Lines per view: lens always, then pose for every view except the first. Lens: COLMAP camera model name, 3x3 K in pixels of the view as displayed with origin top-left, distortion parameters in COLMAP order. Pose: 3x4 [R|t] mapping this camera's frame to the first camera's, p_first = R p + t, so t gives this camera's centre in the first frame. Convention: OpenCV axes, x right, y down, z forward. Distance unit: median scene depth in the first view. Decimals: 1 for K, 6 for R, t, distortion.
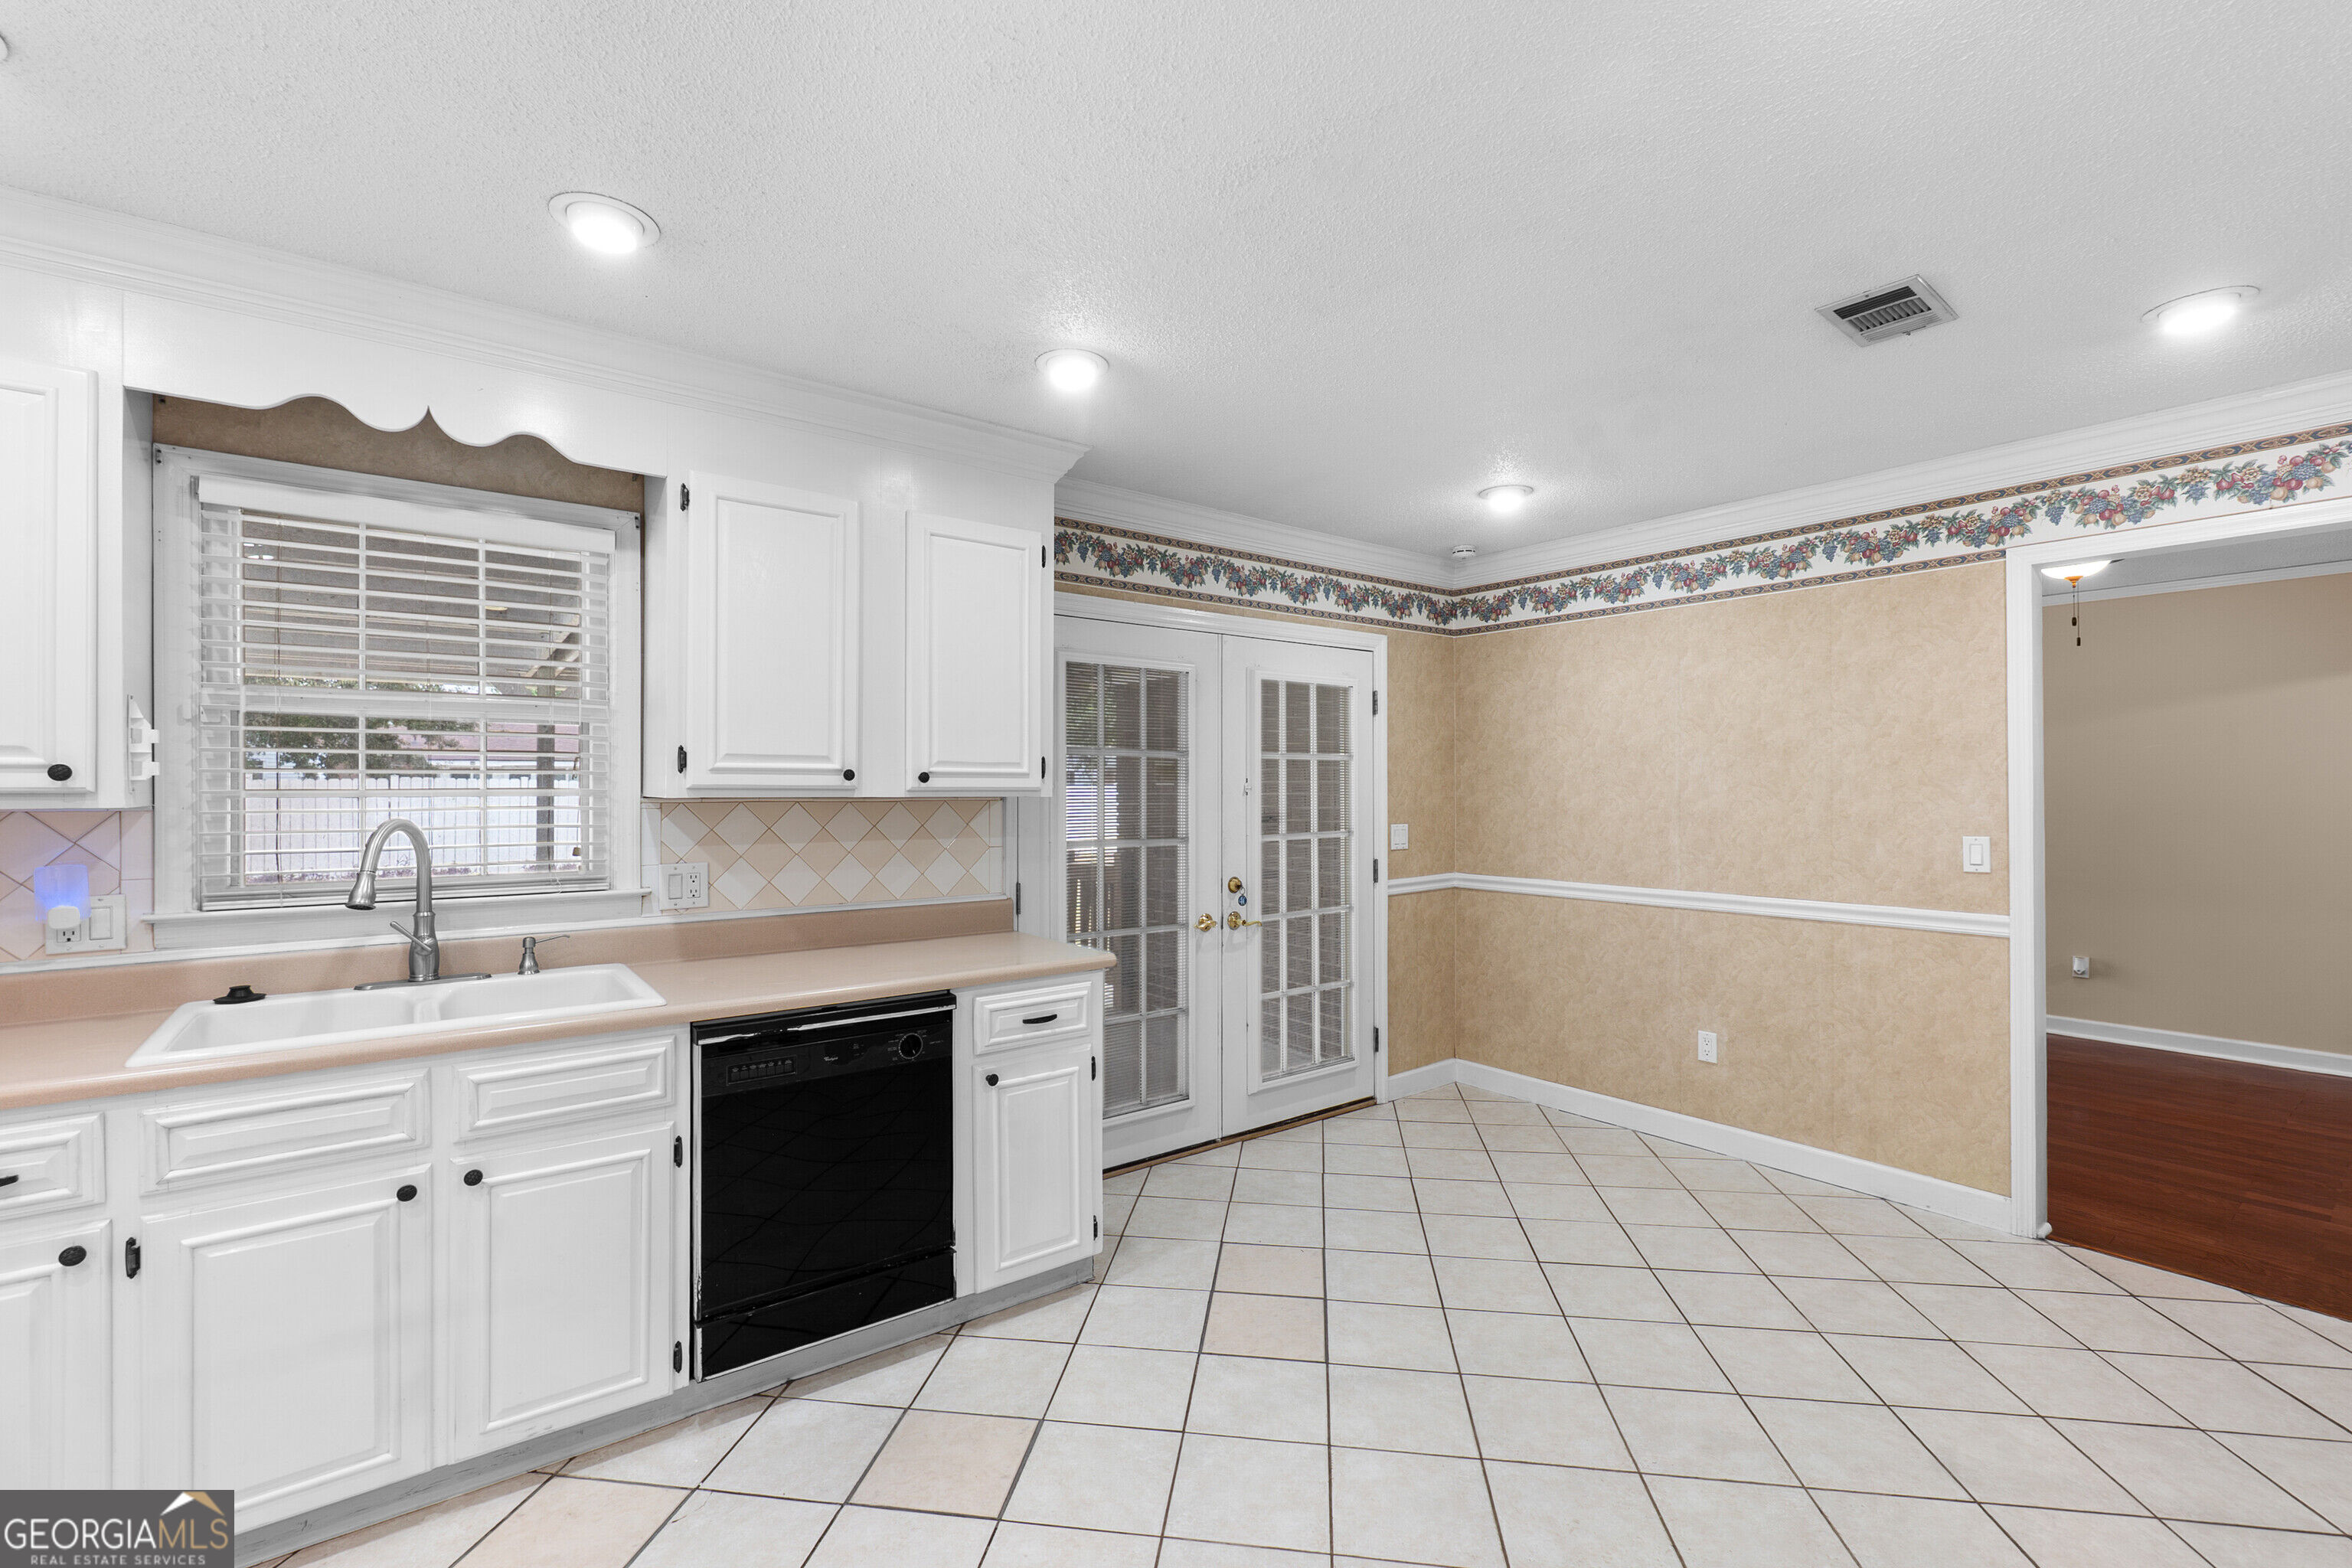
lens RADIAL K [[1012.7, 0, 1166.4], [0, 1012.7, 784.0], [0, 0, 1]] dist [-0.006439, 0.003382]
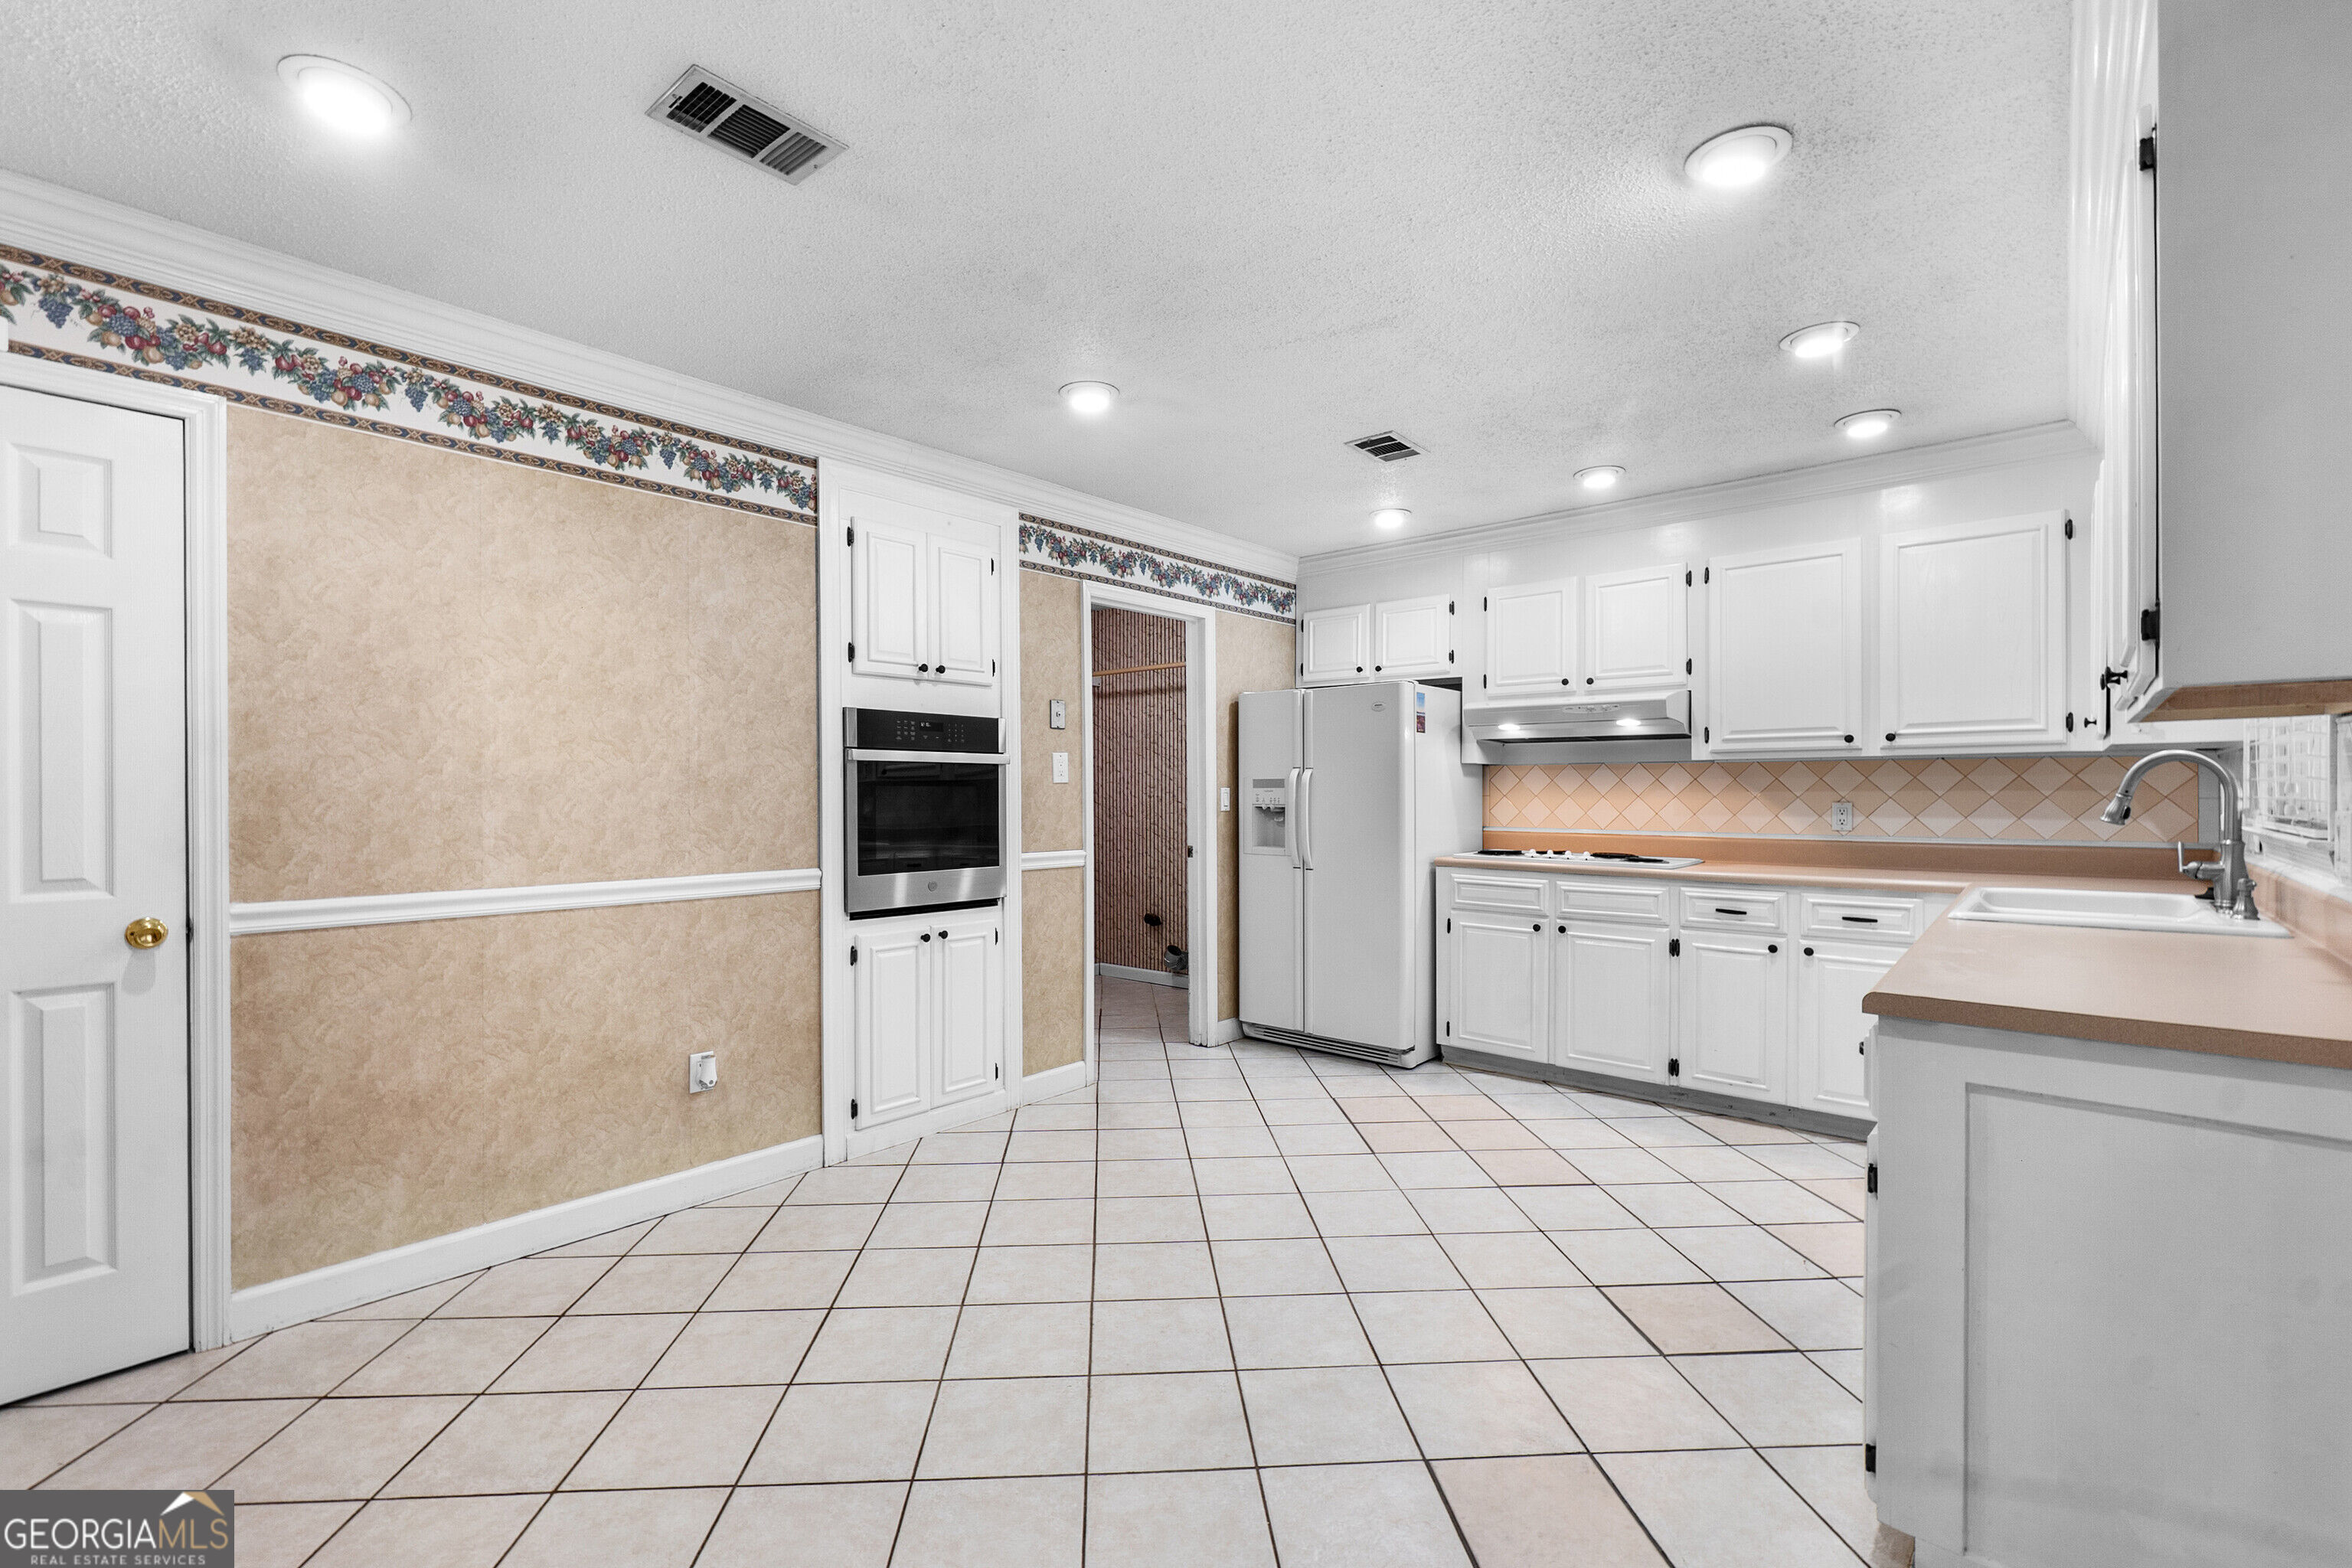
lens RADIAL K [[1024.5, 0, 1163.2], [0, 1024.5, 801.6], [0, 0, 1]] dist [-0.001924, -0.000316]
pose [[-0.980322, 0.006027, -0.197315, 0.379917], [0.004950, 0.999970, 0.005951, 0.055733], [0.197345, 0.004857, -0.980322, 1.302306]]
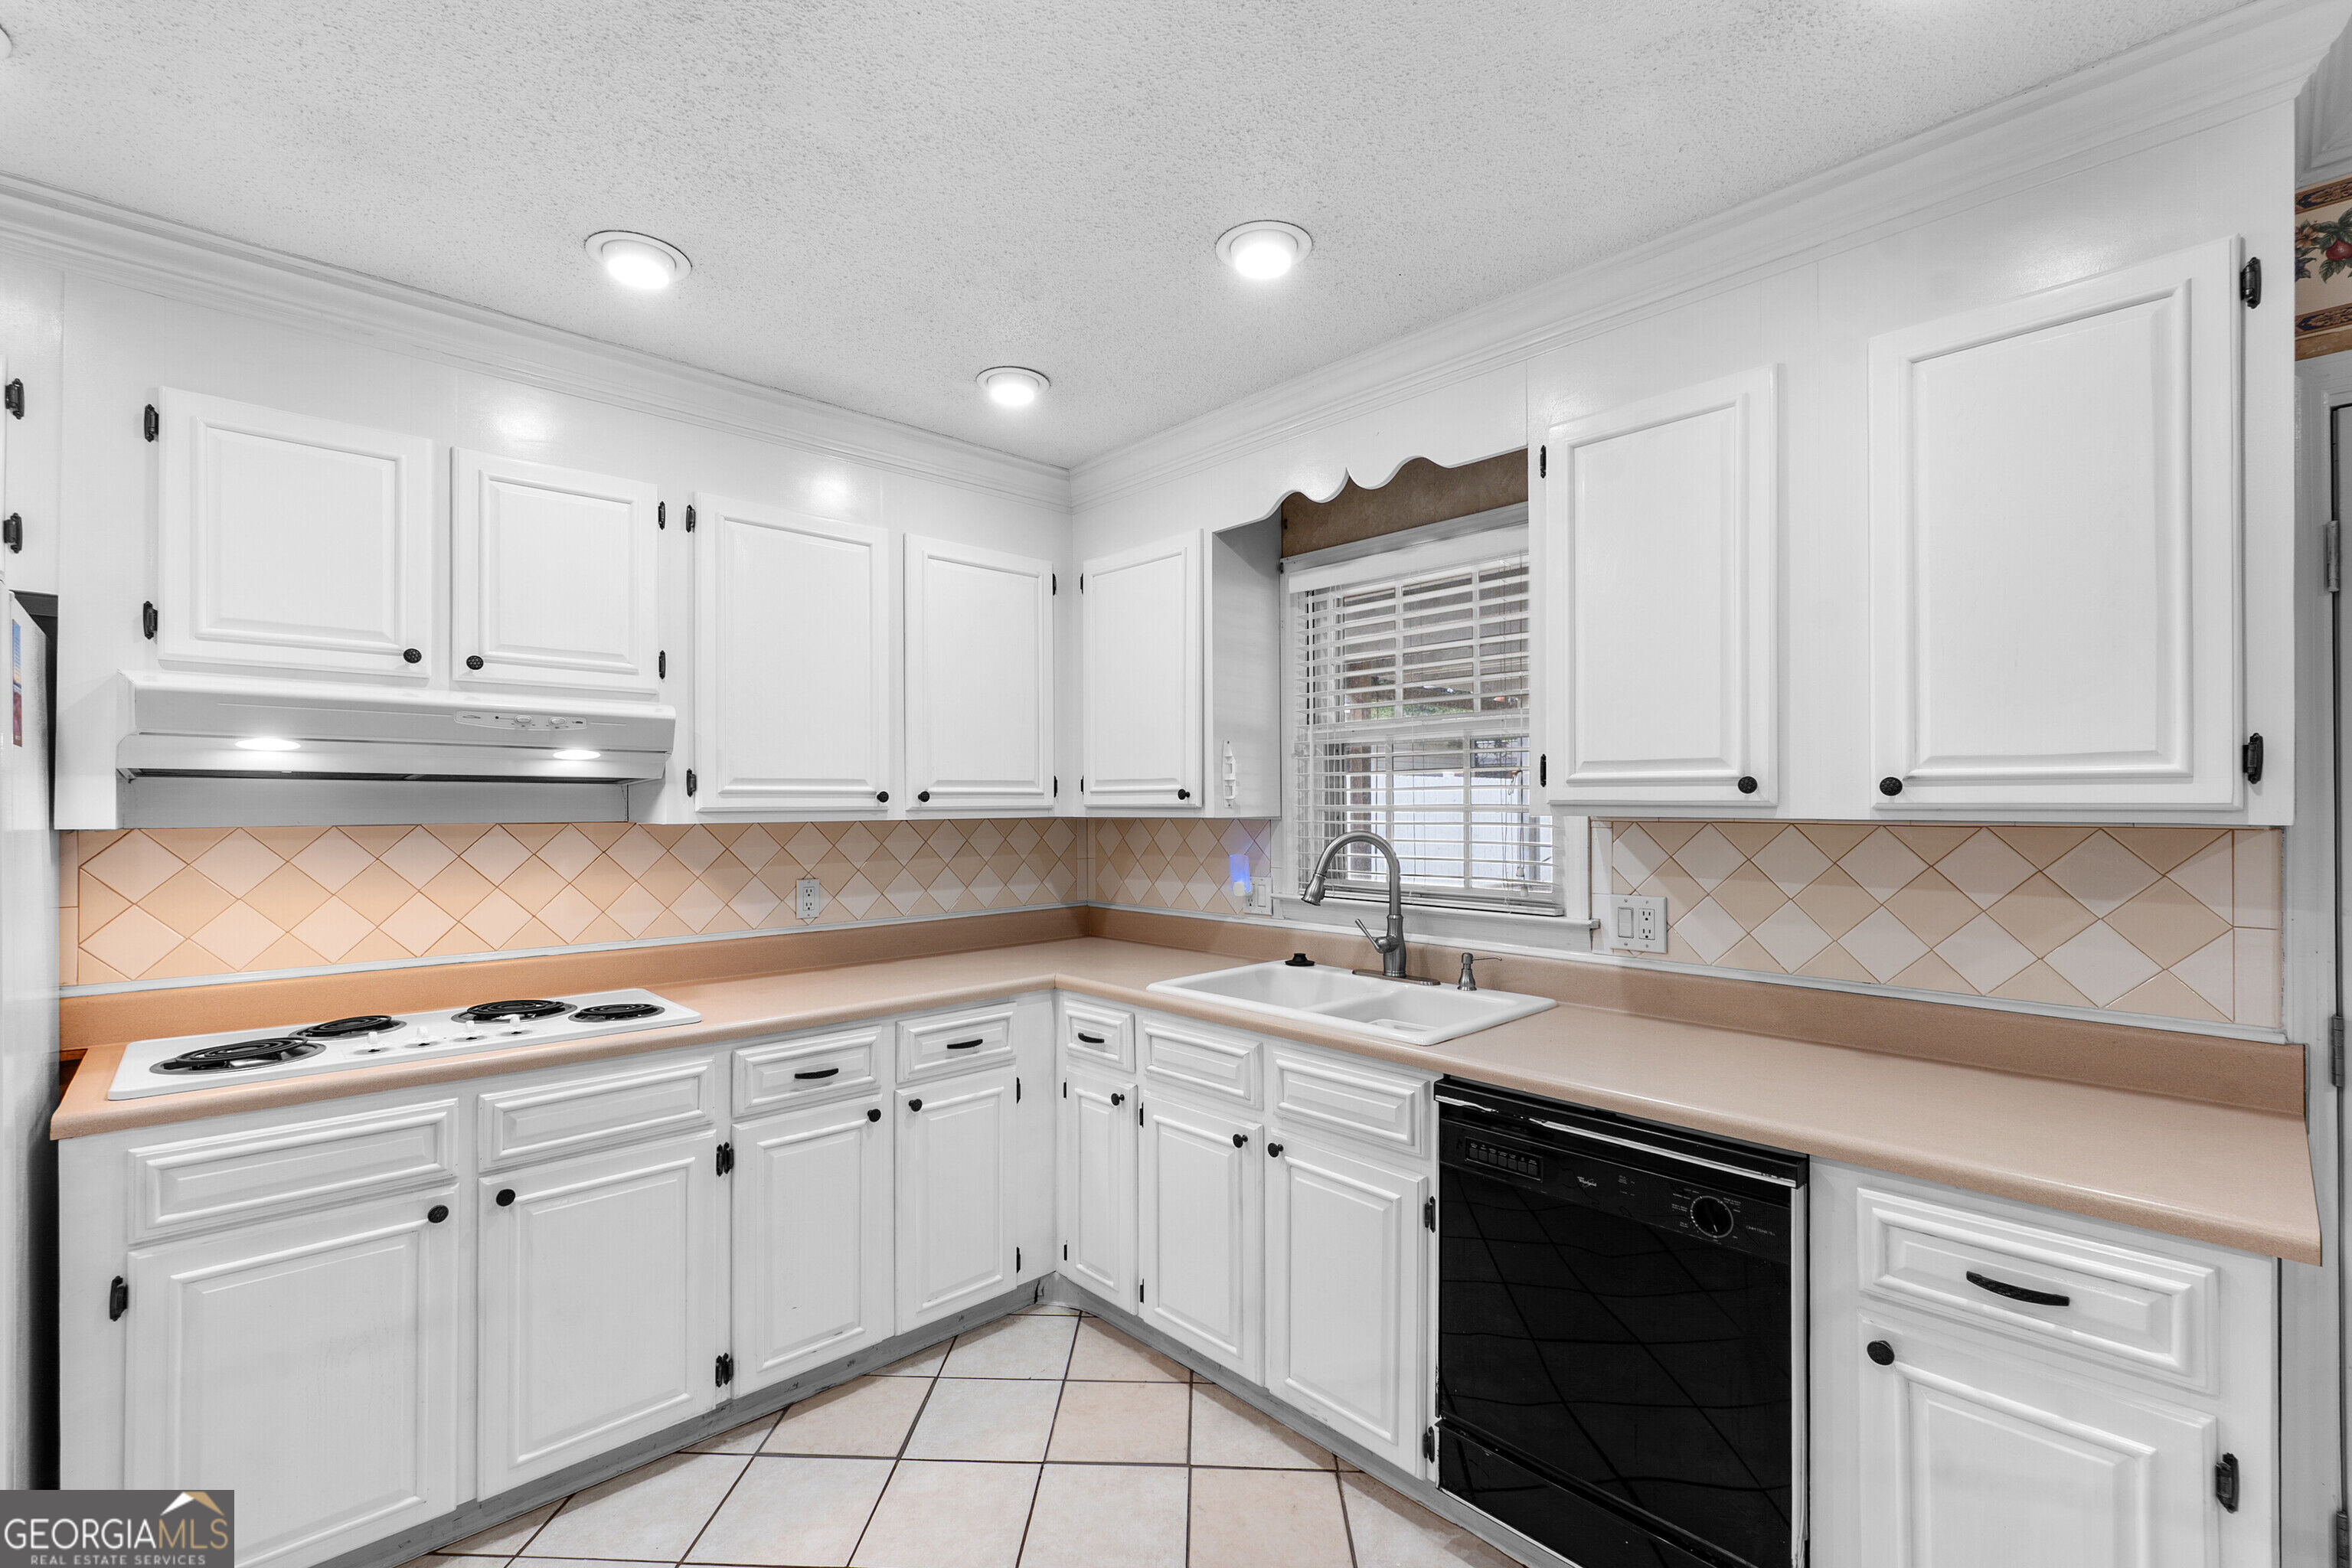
lens RADIAL K [[1021.0, 0, 1168.9], [0, 1021.0, 797.8], [0, 0, 1]] dist [-0.002496, 0.000301]
pose [[0.101786, -0.002615, -0.994803, 0.262215], [0.006296, 0.999978, -0.001984, -0.001216], [0.994786, -0.006061, 0.101800, 0.462255]]
